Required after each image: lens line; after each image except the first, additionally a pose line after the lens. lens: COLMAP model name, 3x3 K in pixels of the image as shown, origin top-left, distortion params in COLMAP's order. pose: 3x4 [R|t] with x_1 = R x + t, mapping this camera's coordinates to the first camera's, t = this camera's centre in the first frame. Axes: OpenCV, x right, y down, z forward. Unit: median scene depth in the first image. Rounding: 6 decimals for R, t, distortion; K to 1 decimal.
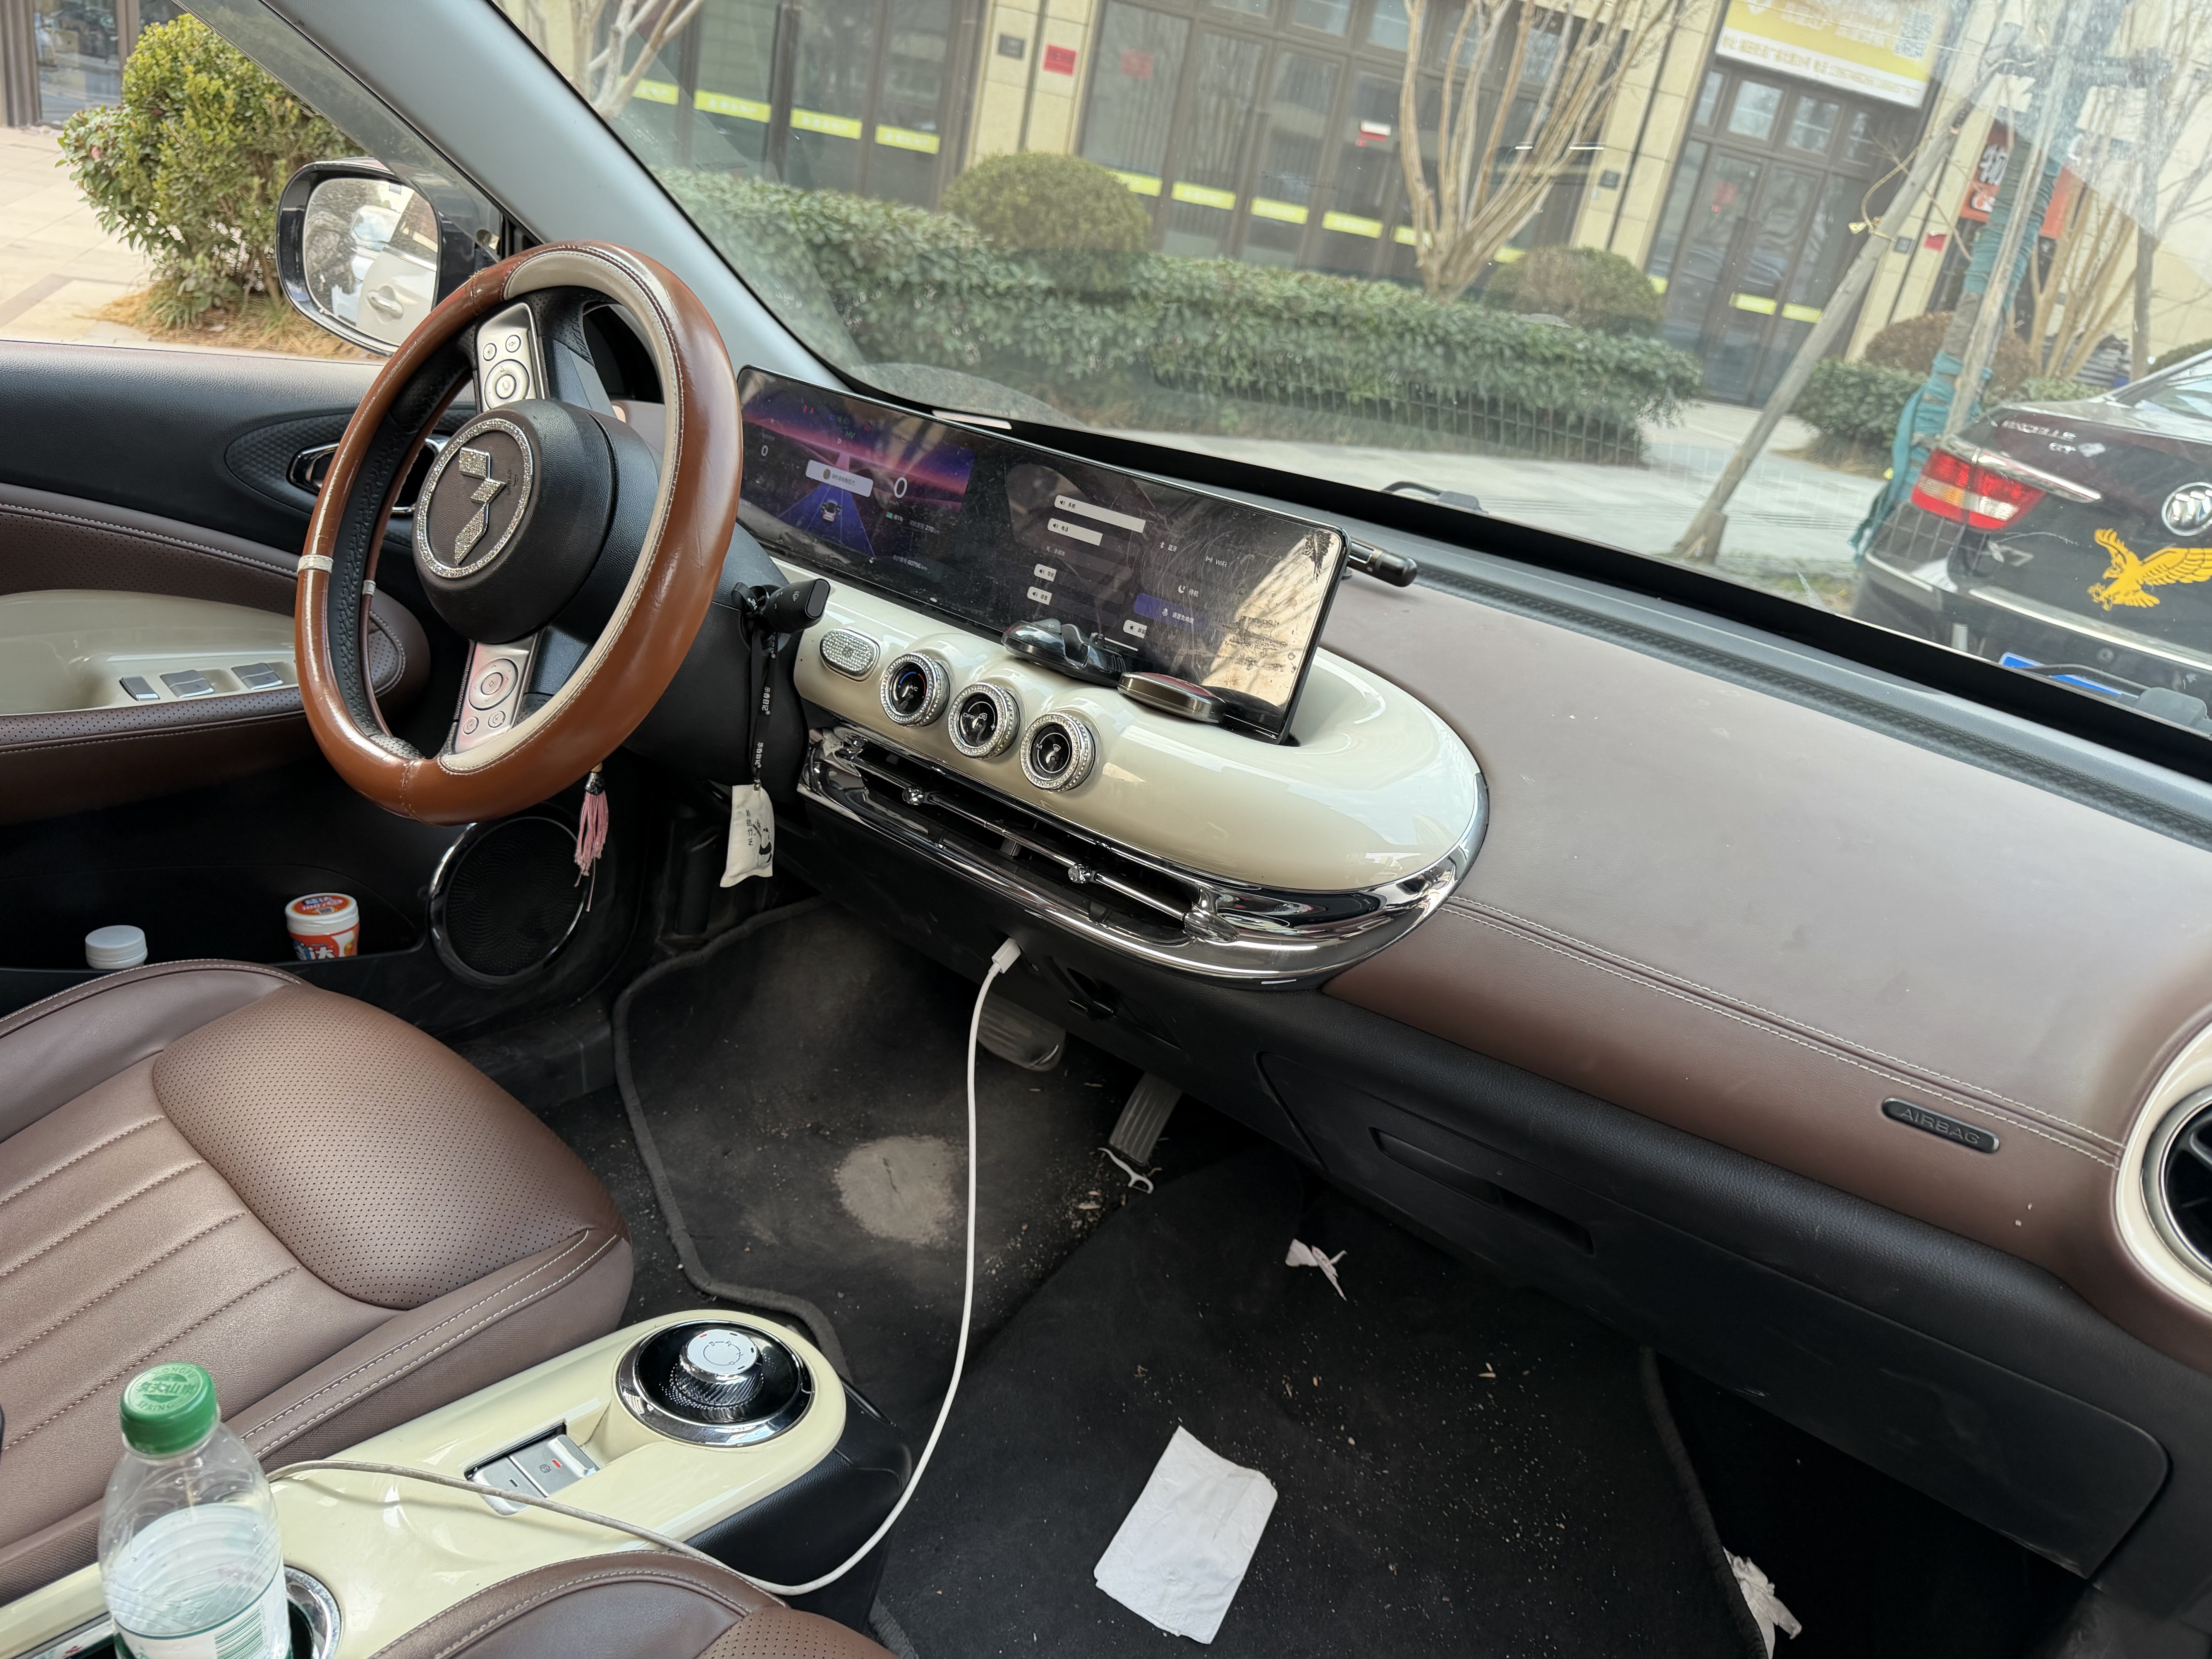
lens RADIAL K [[1556.2, 0, 1048.3], [0, 1556.2, 833.1], [0, 0, 1]] dist [0.099219, -0.002743]
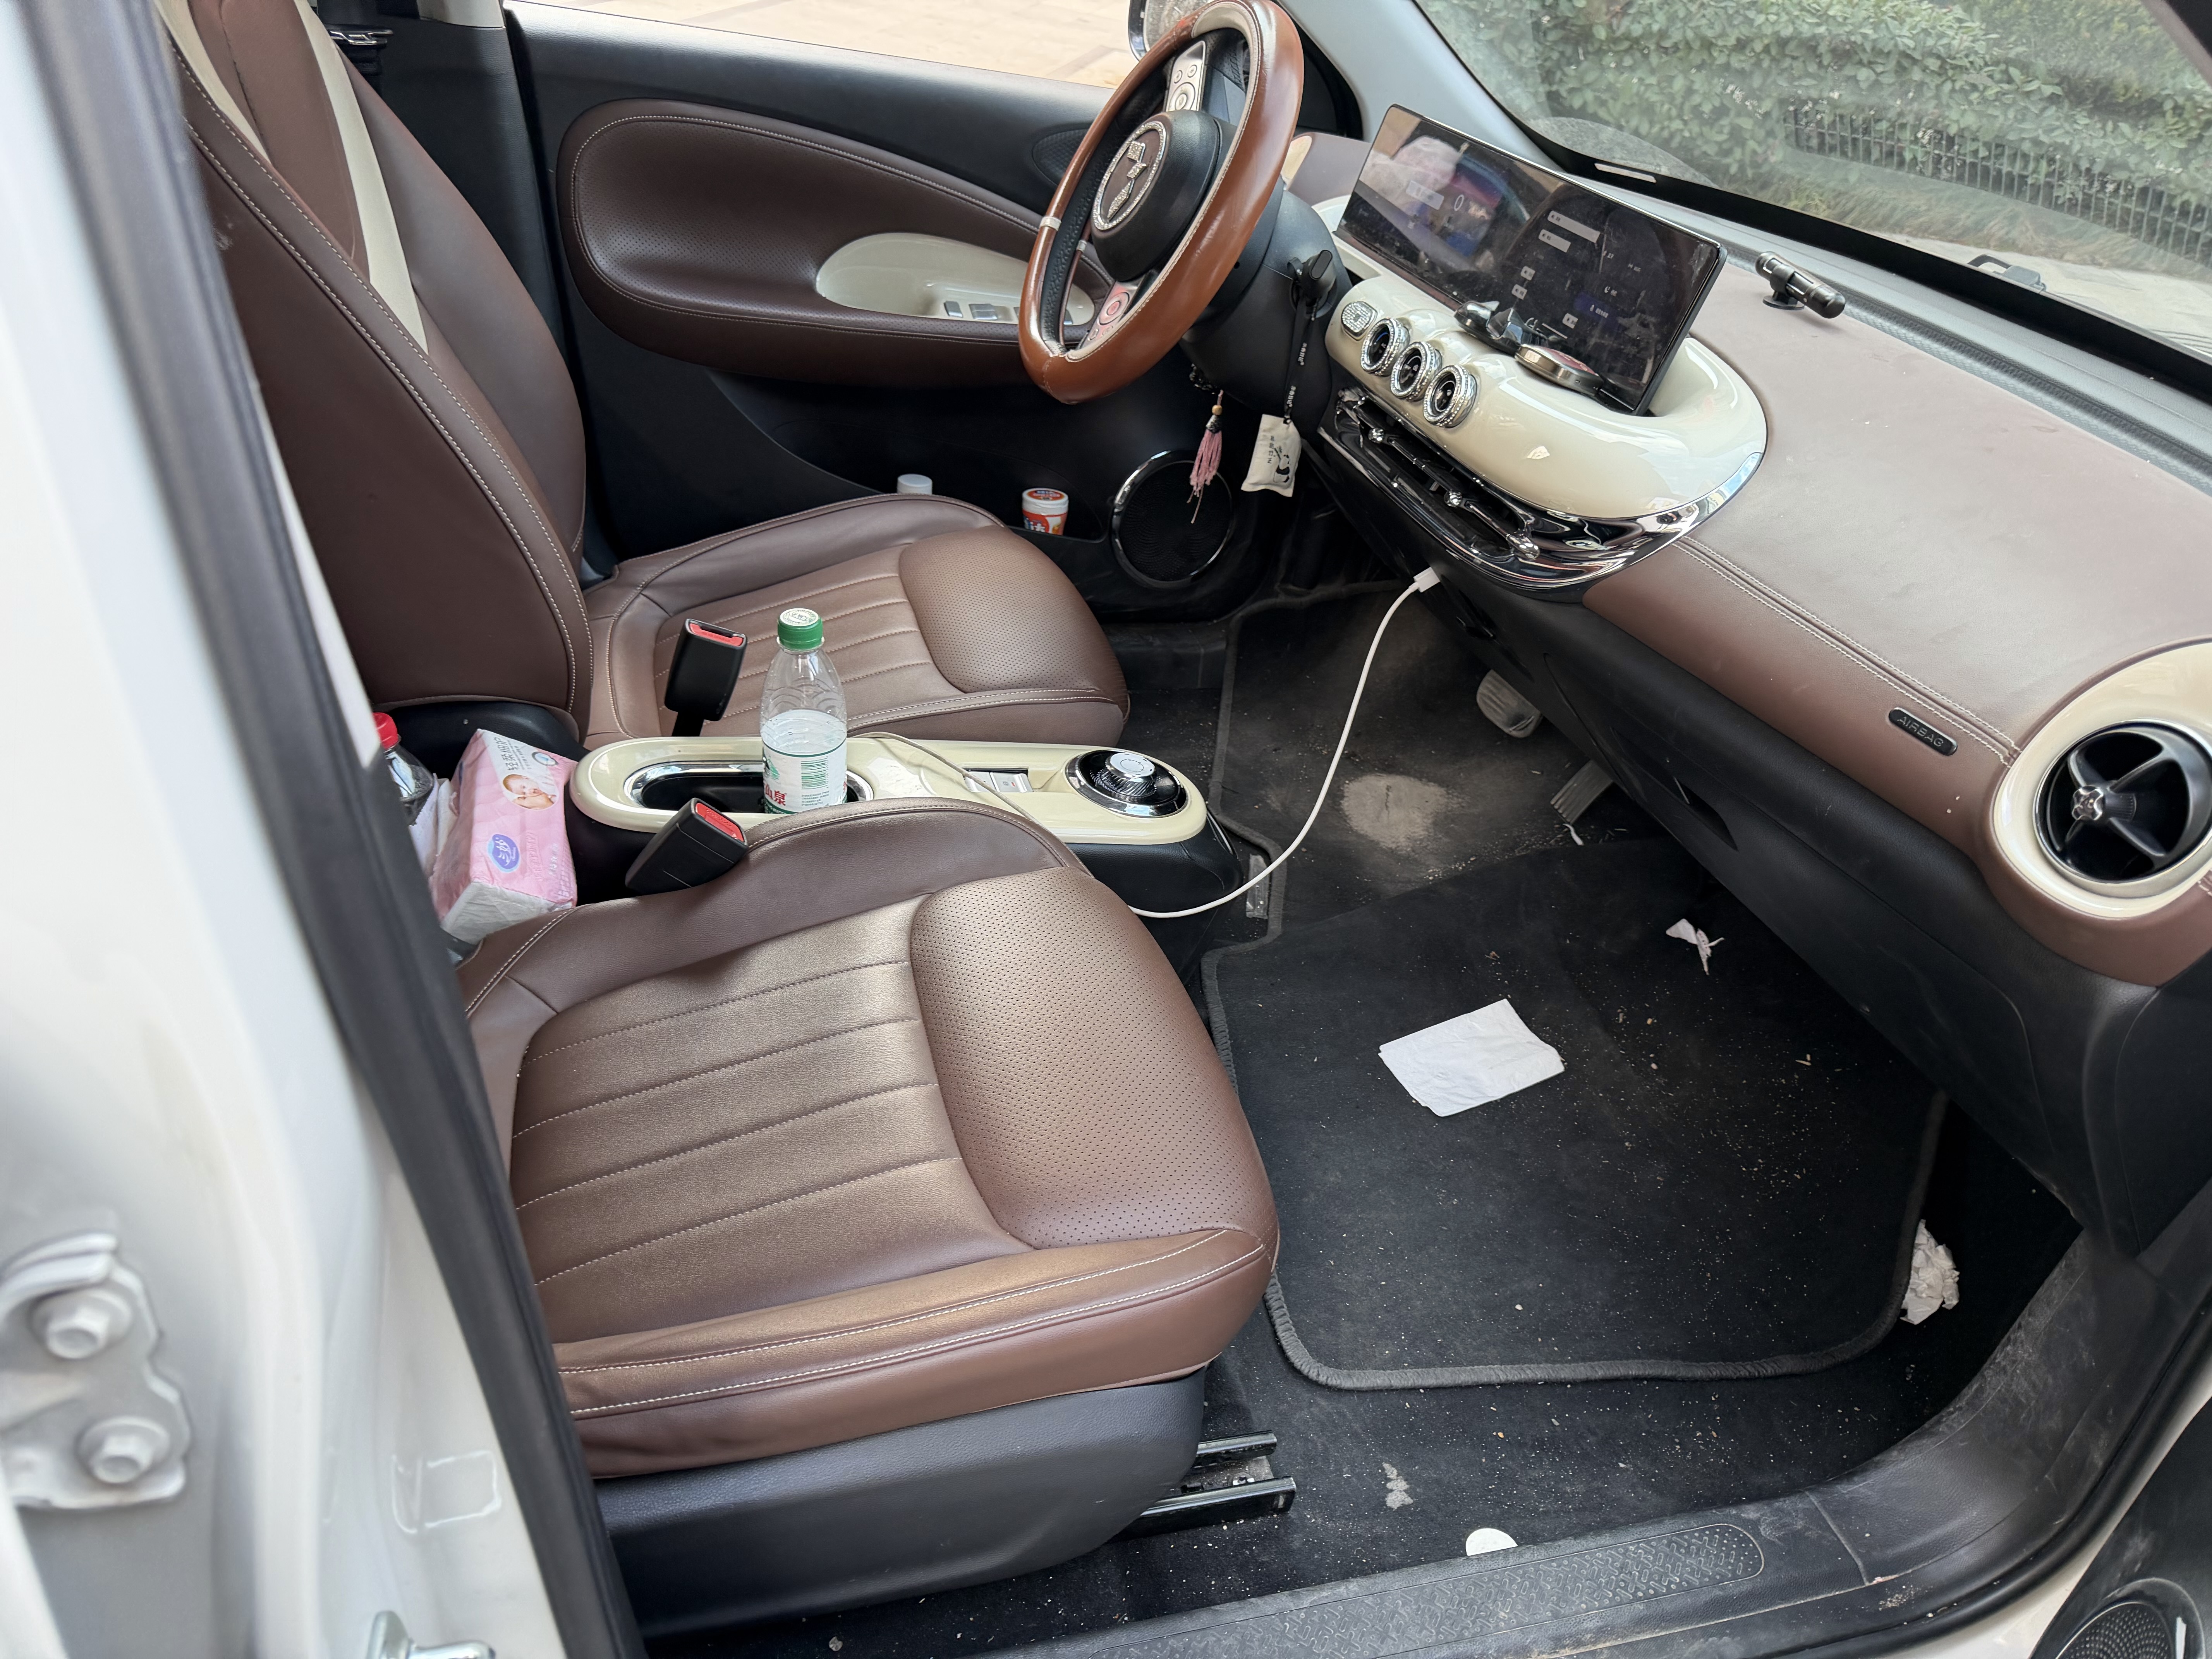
lens RADIAL K [[1550.2, 0, 1106.0], [0, 1550.2, 829.5], [0, 0, 1]] dist [0.035799, -0.034235]
pose [[0.850189, 0.261020, -0.457217, 0.284001], [-0.209114, 0.964424, 0.161734, 0.092391], [0.483167, -0.041894, 0.874526, -0.189487]]
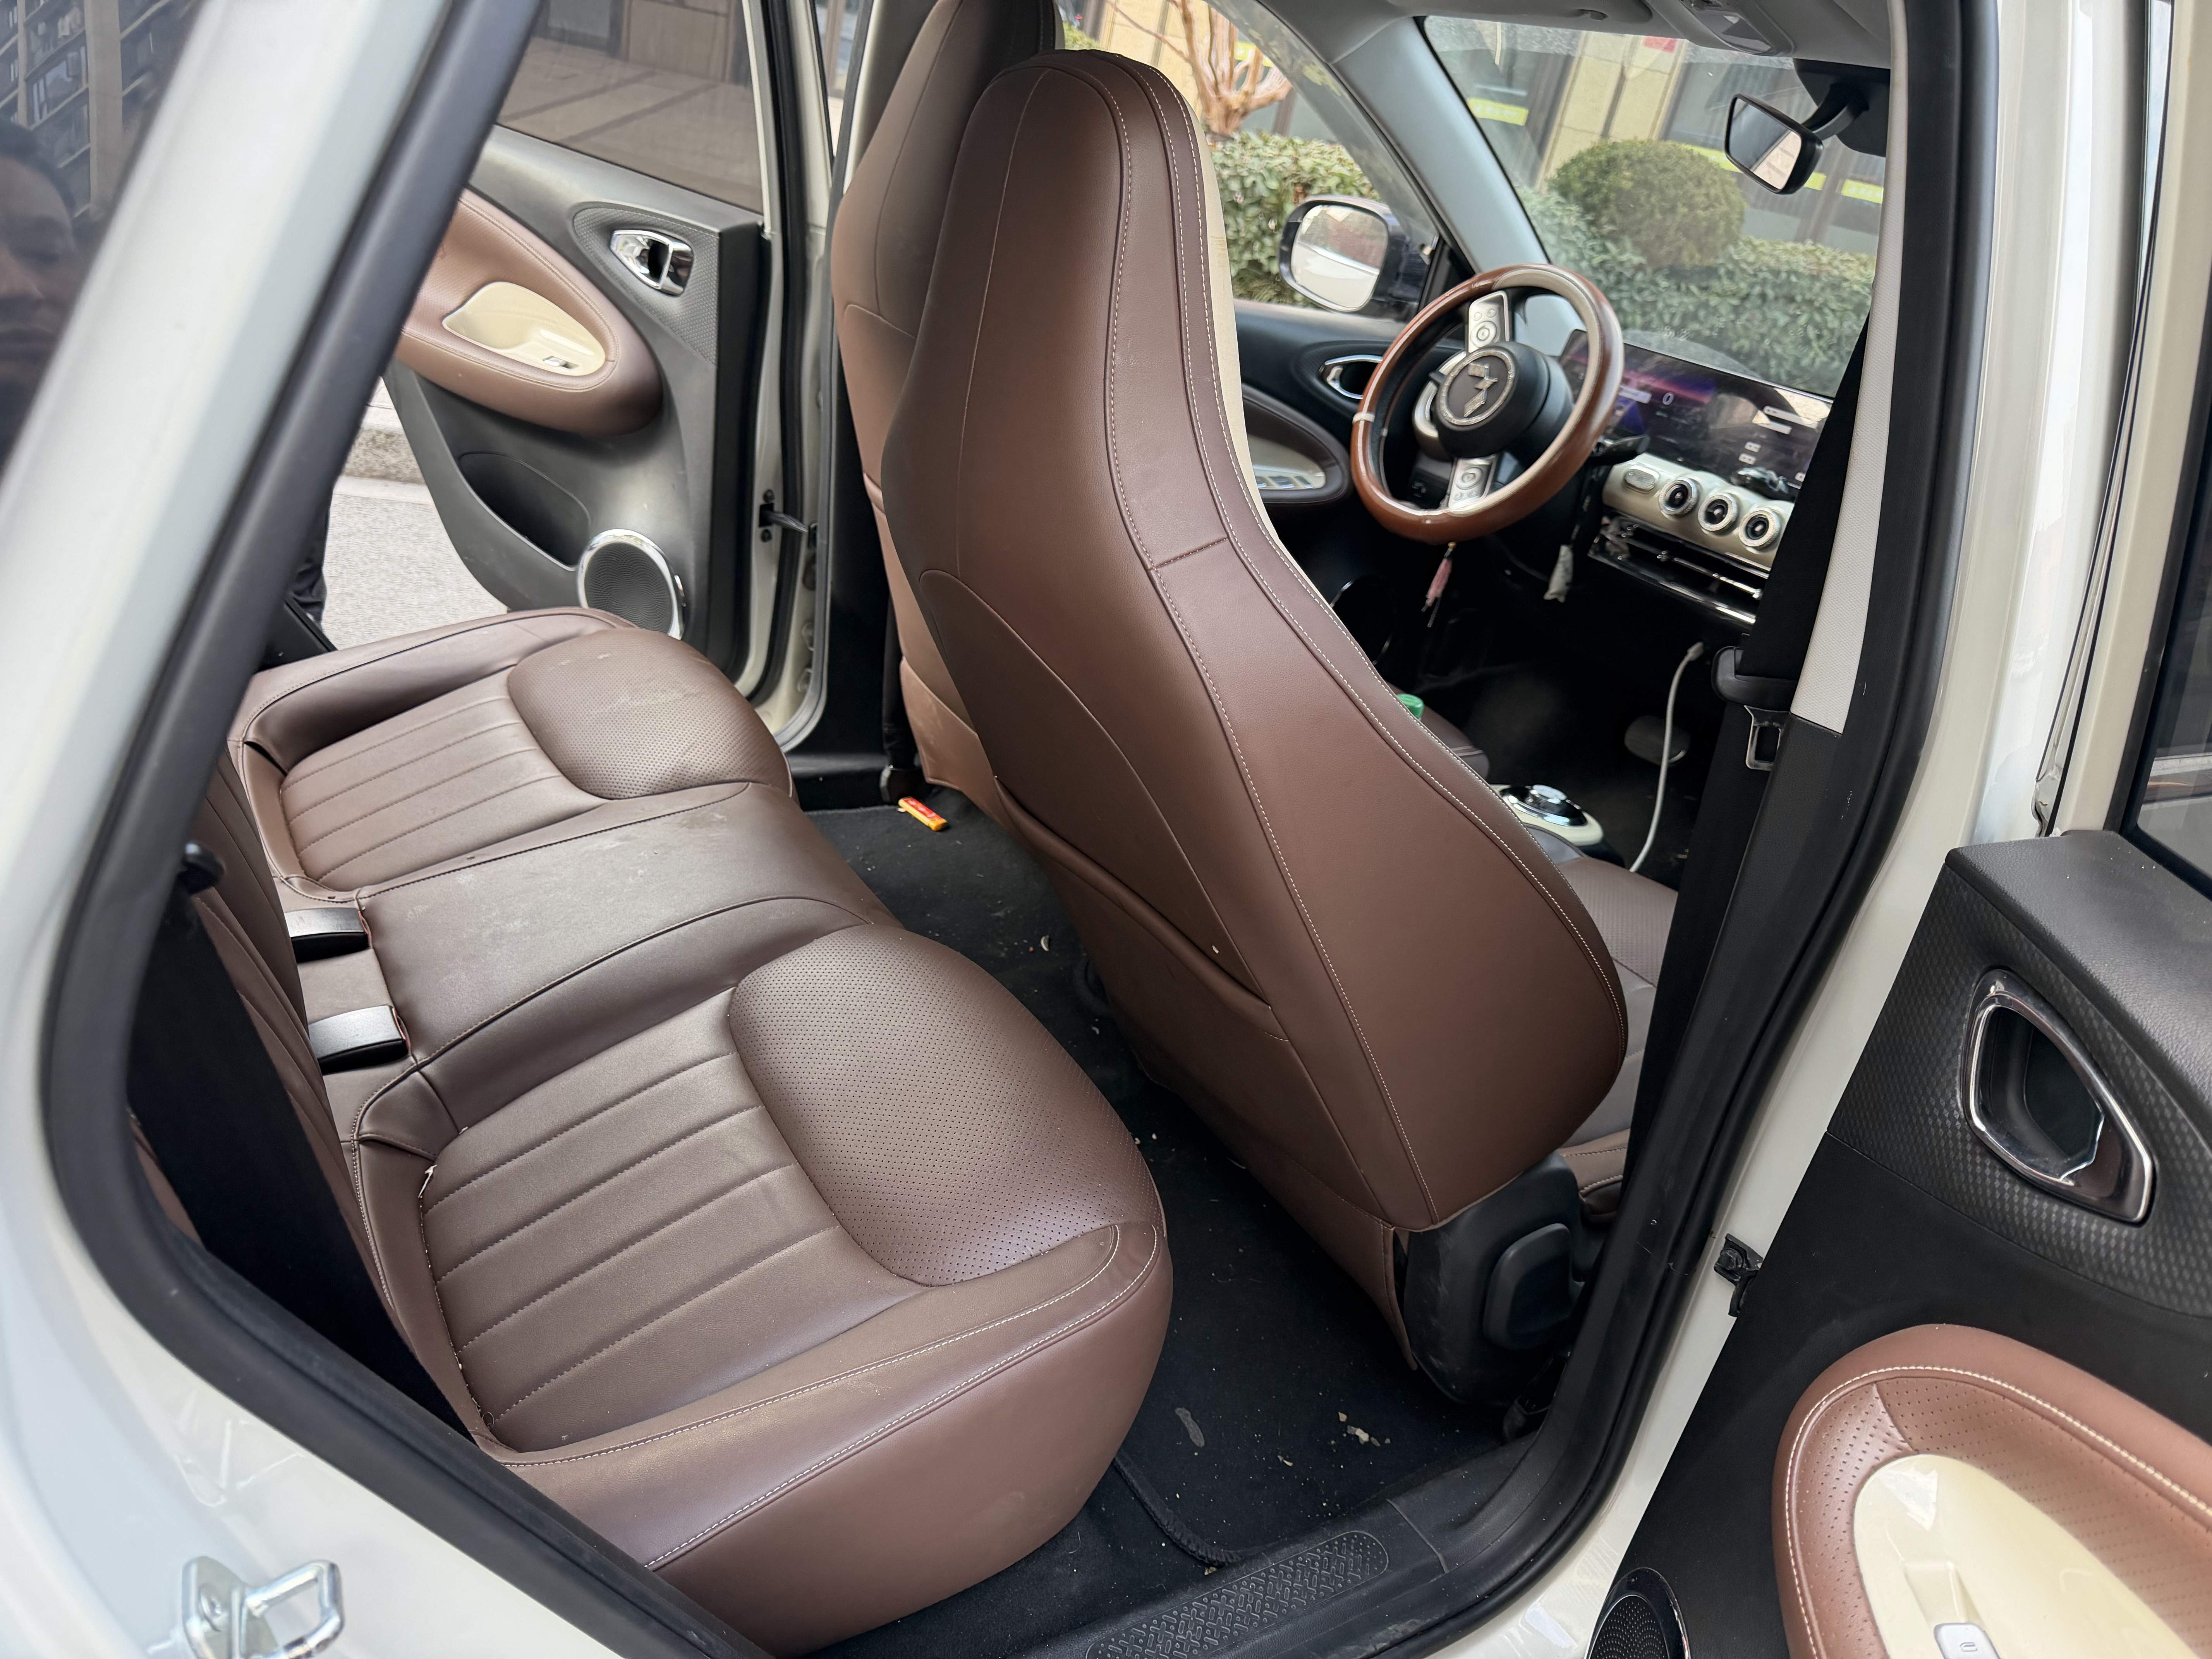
lens RADIAL K [[1550.2, 0, 1106.0], [0, 1550.2, 829.5], [0, 0, 1]] dist [0.035799, -0.034235]
pose [[0.958573, 0.144127, -0.245692, -0.158408], [-0.137256, 0.989515, 0.044957, 0.224130], [0.249596, -0.009372, 0.968305, -0.734299]]
